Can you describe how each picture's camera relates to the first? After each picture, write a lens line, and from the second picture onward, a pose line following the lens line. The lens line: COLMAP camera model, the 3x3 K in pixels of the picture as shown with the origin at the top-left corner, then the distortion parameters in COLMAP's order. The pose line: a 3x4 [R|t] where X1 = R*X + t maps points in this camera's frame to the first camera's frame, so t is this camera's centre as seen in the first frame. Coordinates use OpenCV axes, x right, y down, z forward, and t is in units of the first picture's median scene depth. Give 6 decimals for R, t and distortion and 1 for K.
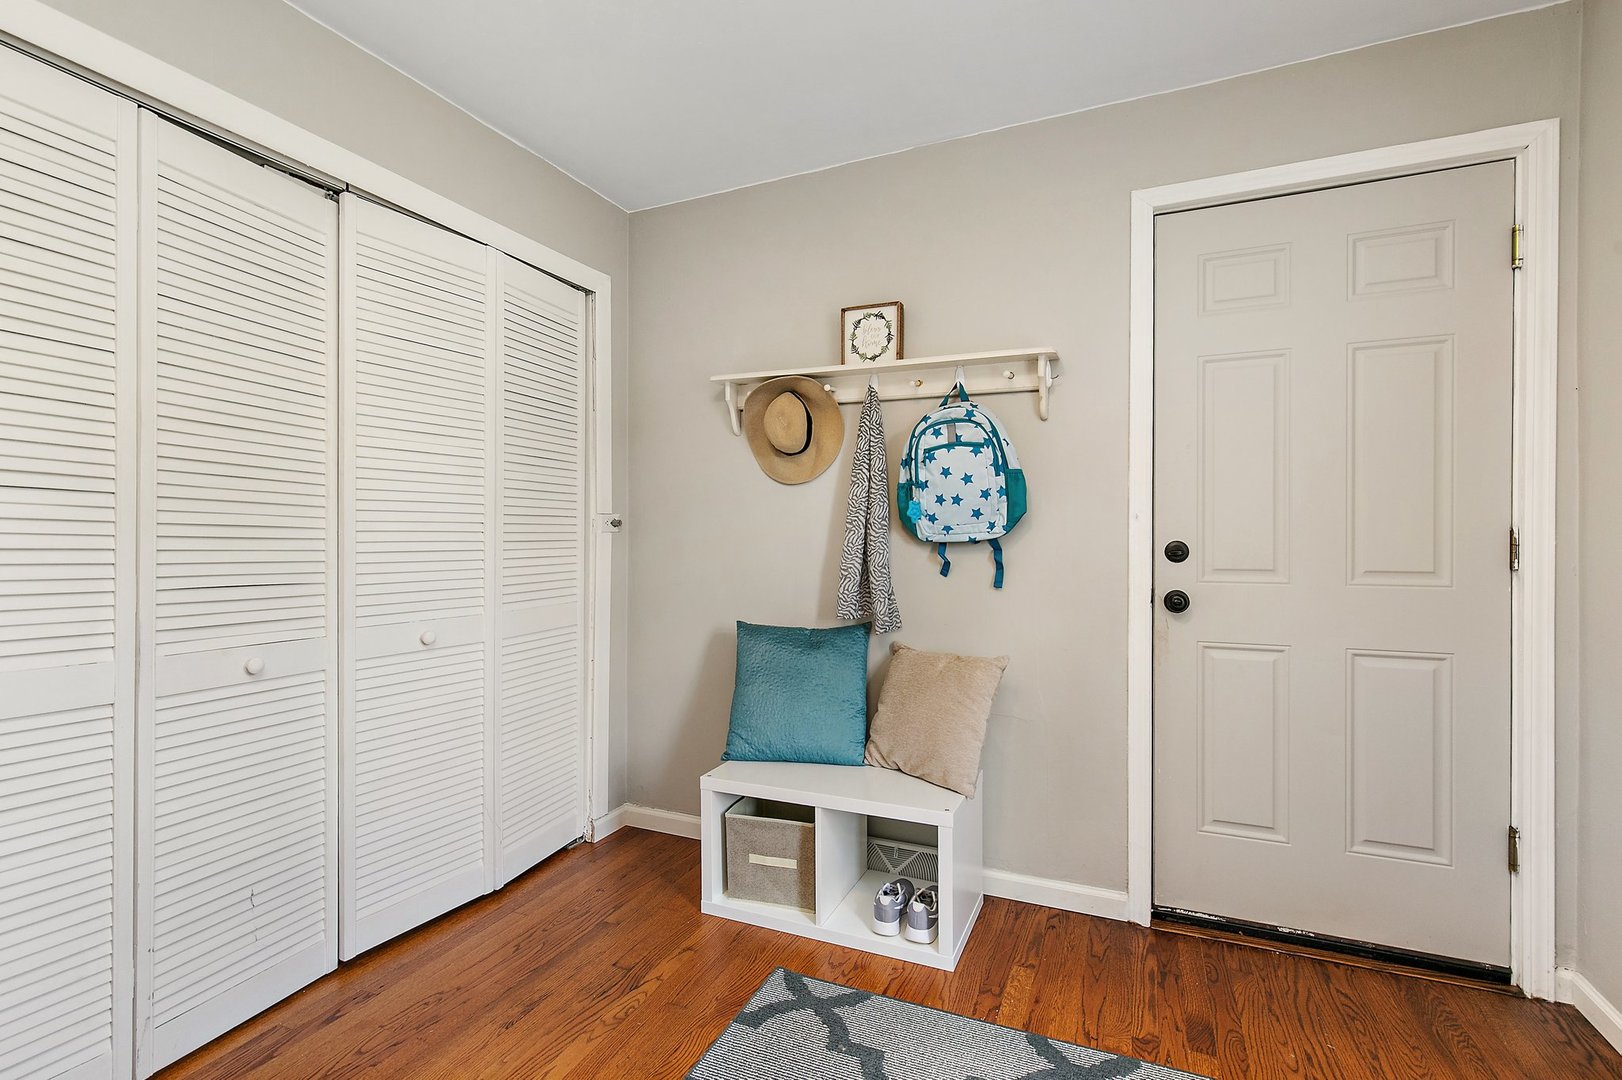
lens RADIAL K [[747.5, 0, 814.2], [0, 747.5, 543.5], [0, 0, 1]] dist [0.007720, -0.002976]
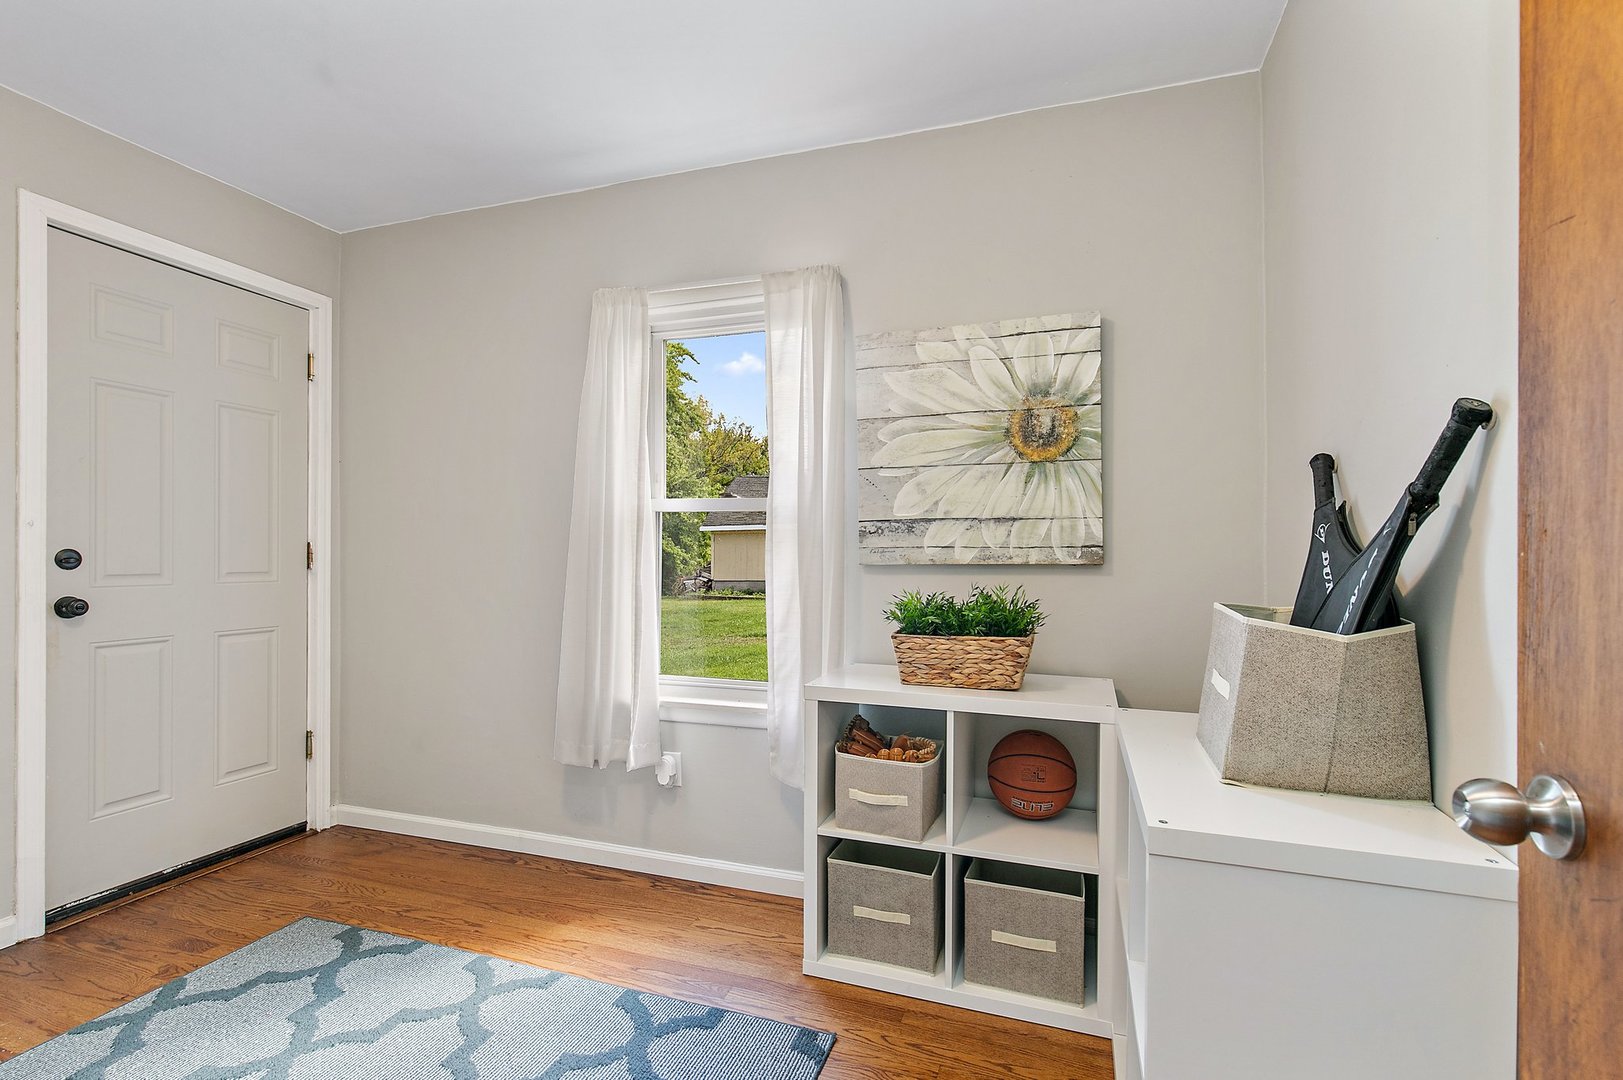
lens RADIAL K [[747.9, 0, 812.3], [0, 747.9, 548.8], [0, 0, 1]] dist [0.007720, -0.002976]
pose [[-0.087575, 0.009106, 0.996116, -0.721489], [0.001998, 0.999958, -0.008965, 0.008679], [-0.996156, 0.001205, -0.087590, 0.073675]]
